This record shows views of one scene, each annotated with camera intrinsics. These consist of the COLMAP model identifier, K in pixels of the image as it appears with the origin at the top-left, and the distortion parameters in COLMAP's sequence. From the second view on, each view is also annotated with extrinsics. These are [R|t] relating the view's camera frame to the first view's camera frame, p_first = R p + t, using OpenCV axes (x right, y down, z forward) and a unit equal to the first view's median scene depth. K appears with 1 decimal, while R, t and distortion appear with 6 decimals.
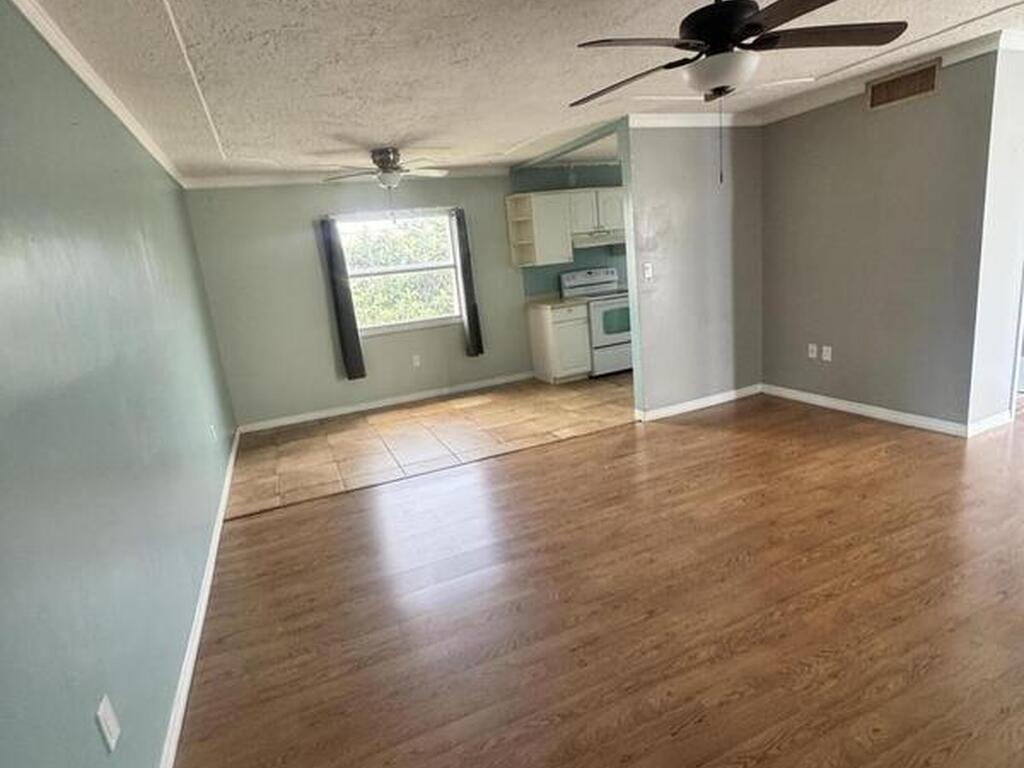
lens RADIAL K [[552.3, 0, 509.9], [0, 552.3, 388.0], [0, 0, 1]] dist [0.001598, 0.000219]
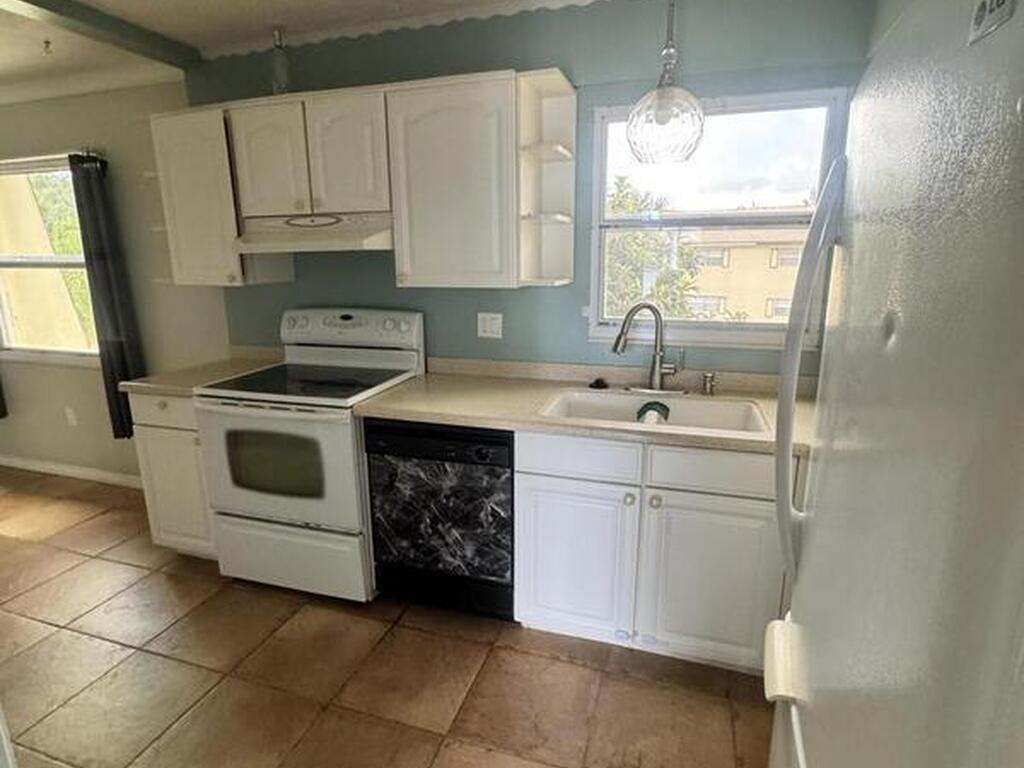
lens RADIAL K [[552.3, 0, 513.8], [0, 552.3, 380.6], [0, 0, 1]] dist [0.001598, 0.000219]
pose [[0.761895, 0.241678, -0.600922, 0.517382], [-0.222325, 0.968992, 0.107826, -0.246662], [0.608348, 0.051448, 0.792001, 0.800501]]
